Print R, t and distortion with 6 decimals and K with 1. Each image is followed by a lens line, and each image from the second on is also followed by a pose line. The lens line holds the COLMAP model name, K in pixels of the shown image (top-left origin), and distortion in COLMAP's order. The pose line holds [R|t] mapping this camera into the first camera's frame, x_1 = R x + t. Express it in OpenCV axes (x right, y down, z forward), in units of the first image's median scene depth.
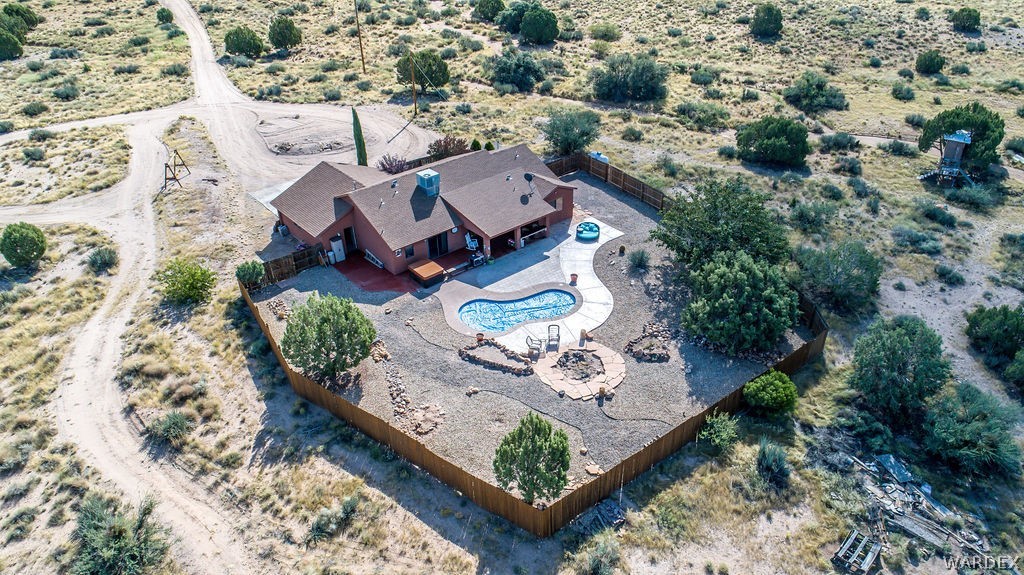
lens RADIAL K [[662.1, 0, 512.0], [0, 662.1, 287.5], [0, 0, 1]] dist [-0.001978, 0.000706]
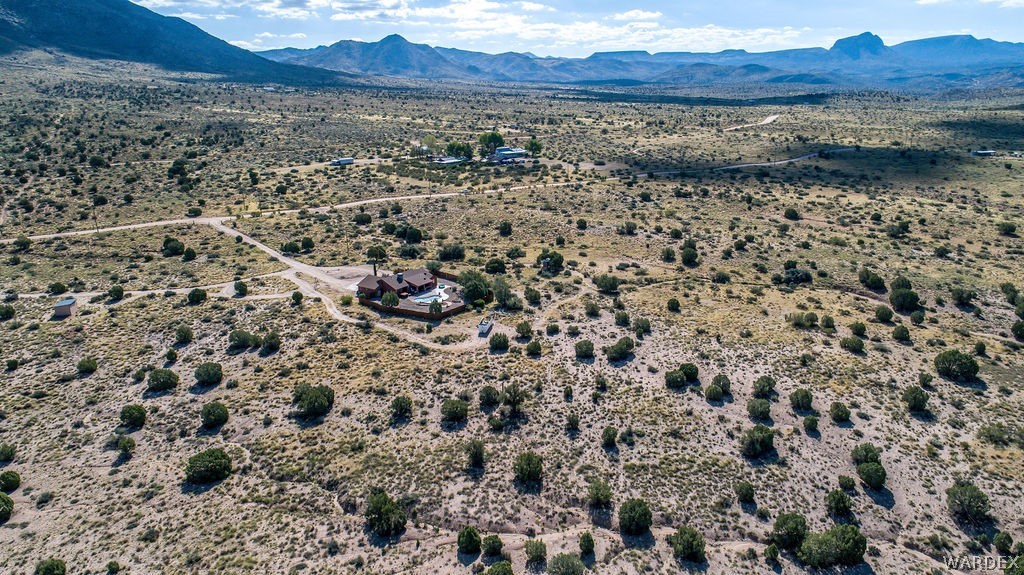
lens RADIAL K [[662.1, 0, 512.0], [0, 662.1, 287.5], [0, 0, 1]] dist [-0.001978, 0.000706]
pose [[0.971259, -0.069726, 0.227584, -0.214620], [0.130131, 0.956138, -0.262423, 0.579597], [-0.199304, 0.284497, 0.937731, -1.582885]]
